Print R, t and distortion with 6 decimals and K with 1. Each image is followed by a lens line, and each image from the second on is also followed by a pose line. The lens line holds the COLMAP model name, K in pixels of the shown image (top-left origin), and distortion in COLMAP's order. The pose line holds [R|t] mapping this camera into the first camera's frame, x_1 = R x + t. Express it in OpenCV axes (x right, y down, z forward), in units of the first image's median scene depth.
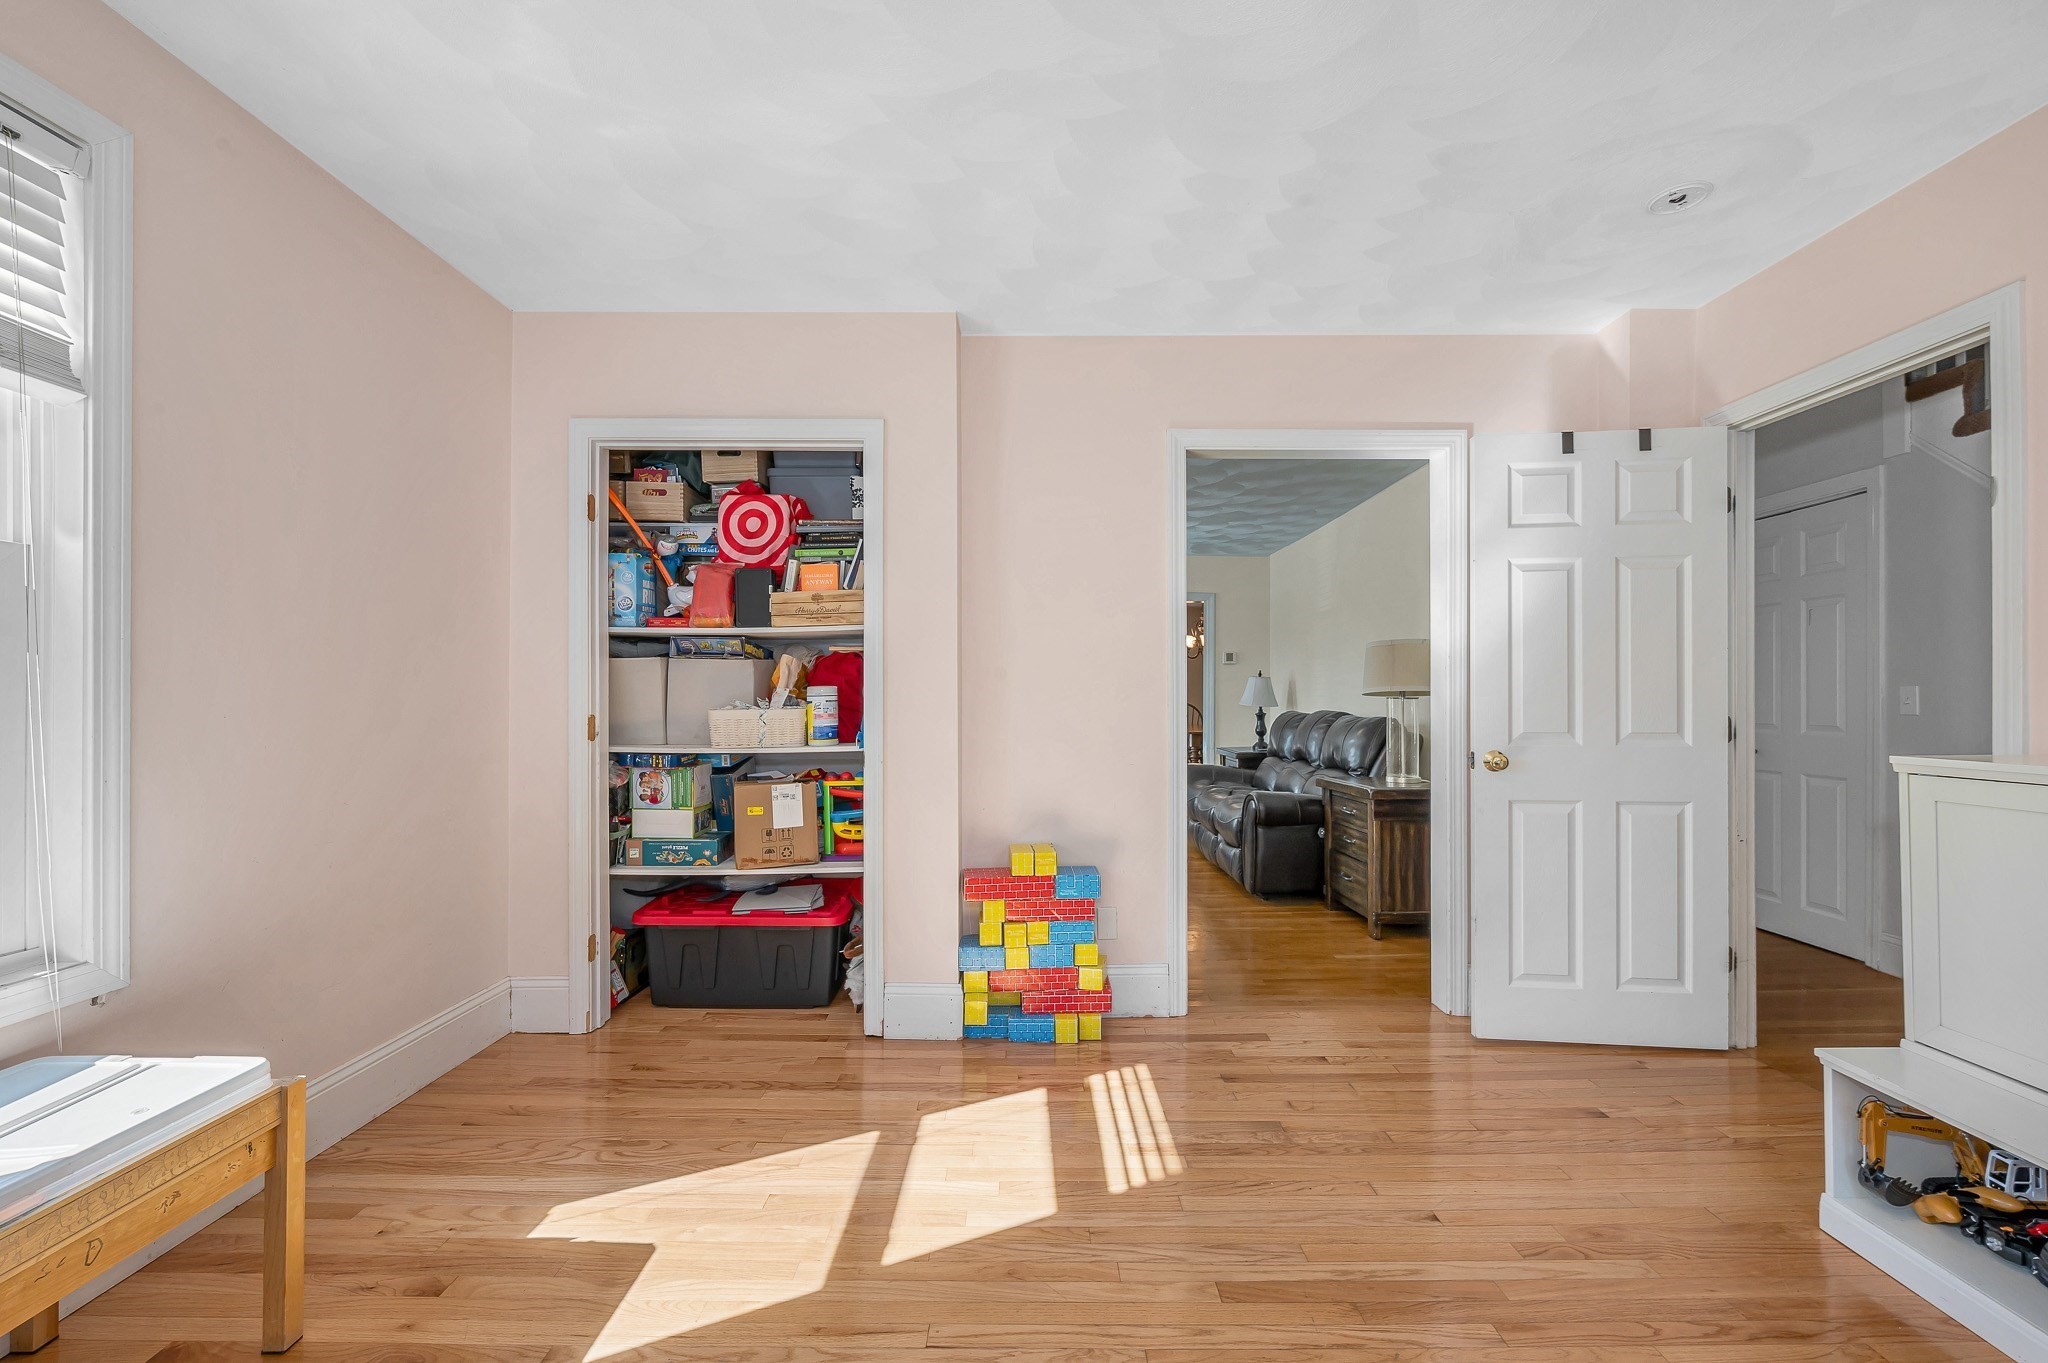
lens RADIAL K [[856.7, 0, 1022.0], [0, 856.7, 694.6], [0, 0, 1]] dist [-0.001998, 0.000523]
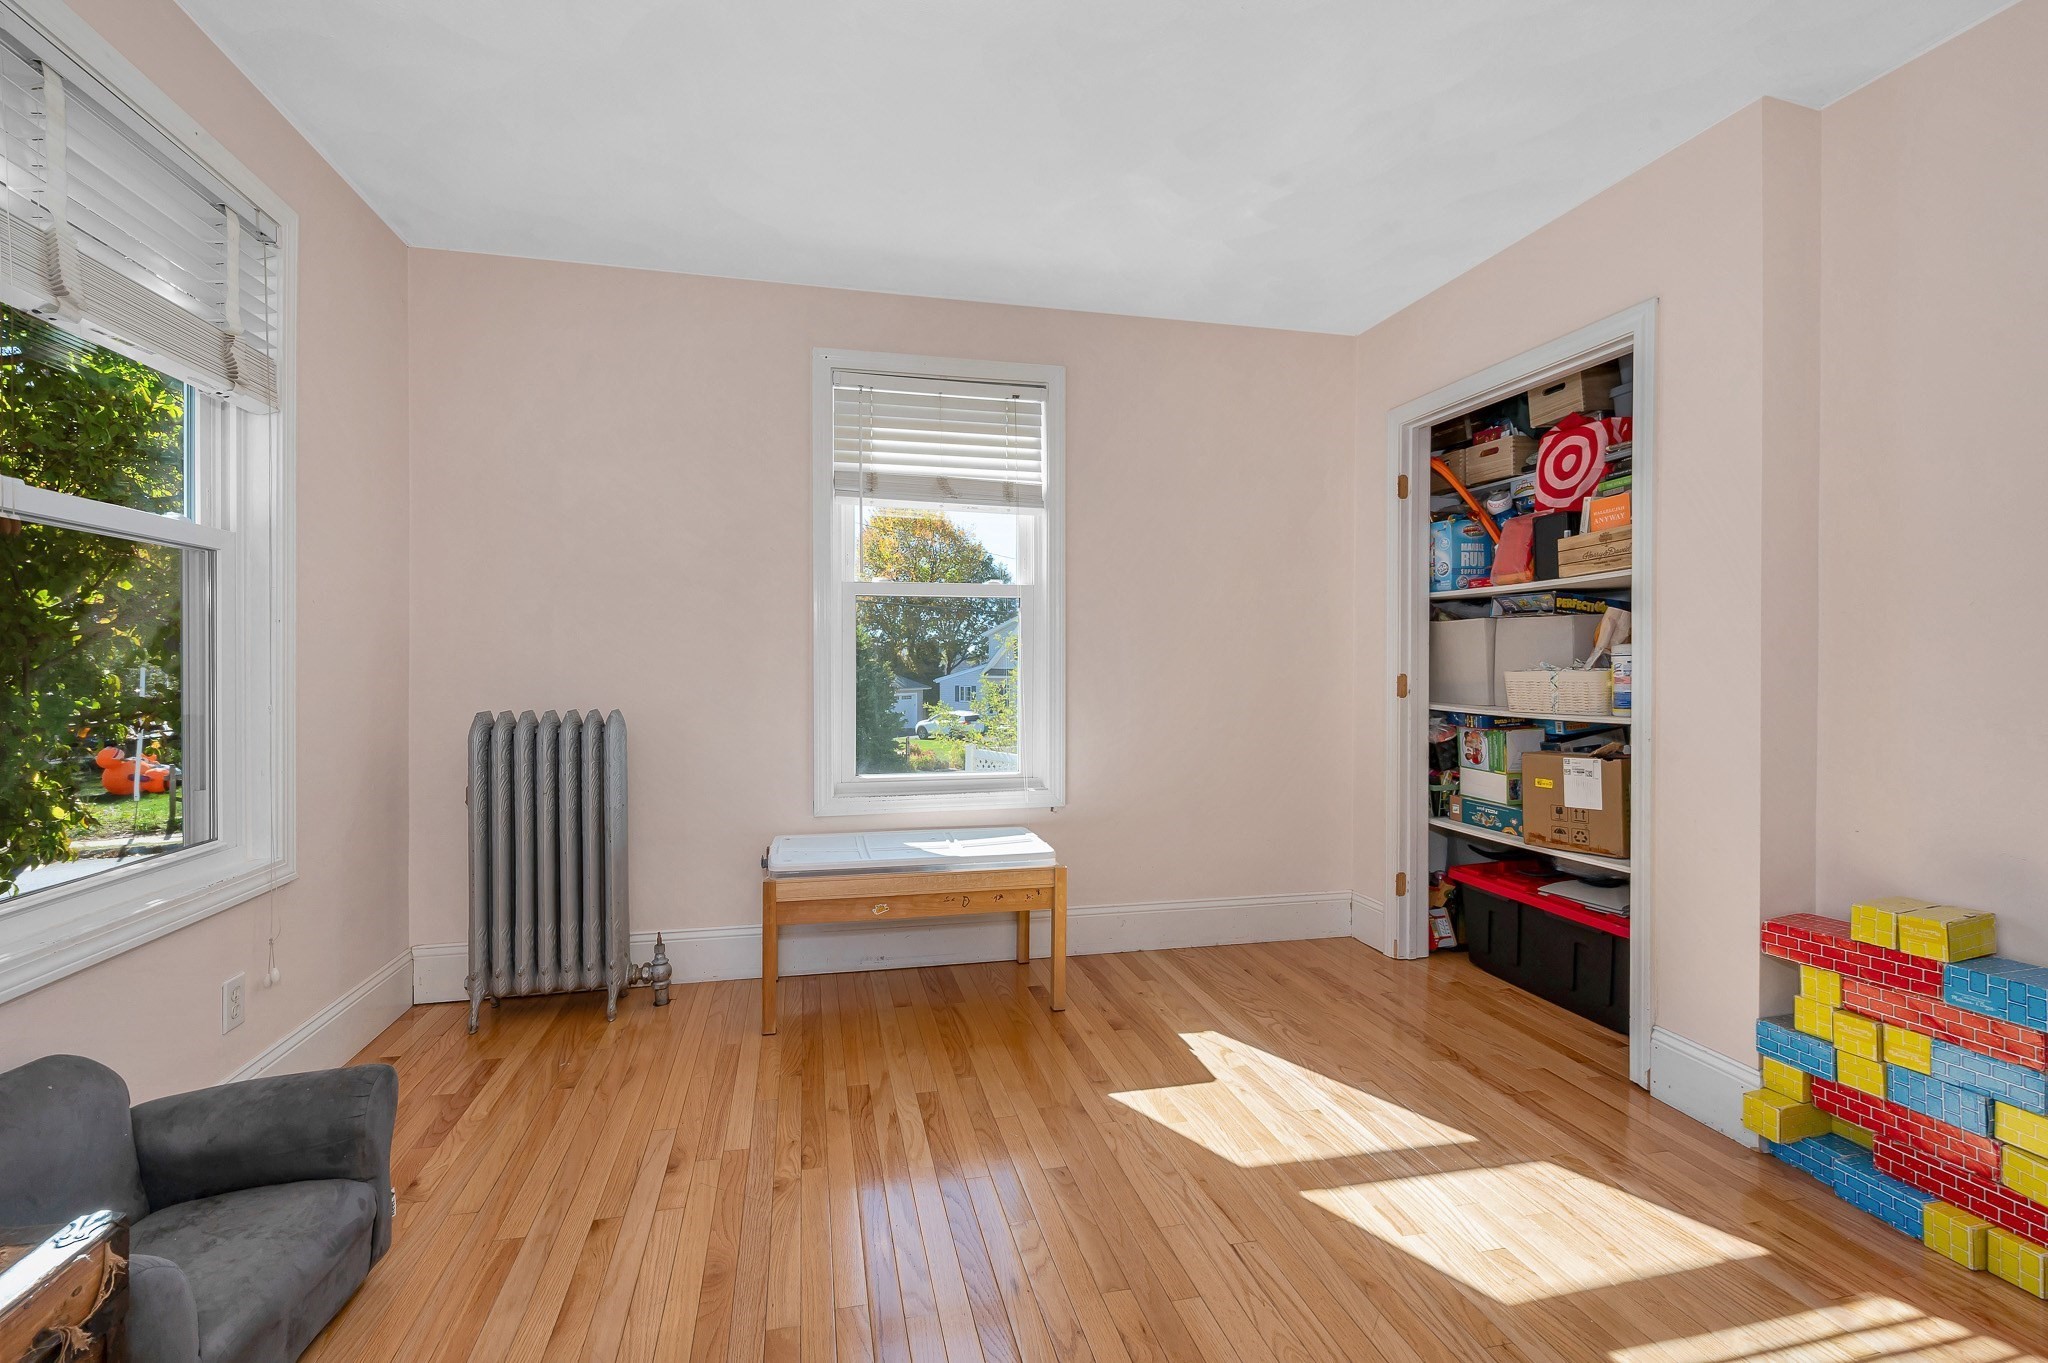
lens RADIAL K [[856.7, 0, 977.5], [0, 856.7, 667.1], [0, 0, 1]] dist [-0.001998, 0.000523]
pose [[0.196320, 0.005807, -0.980523, 0.454136], [0.001965, 0.999978, 0.006316, 0.006254], [0.980538, -0.003167, 0.196305, 0.235106]]
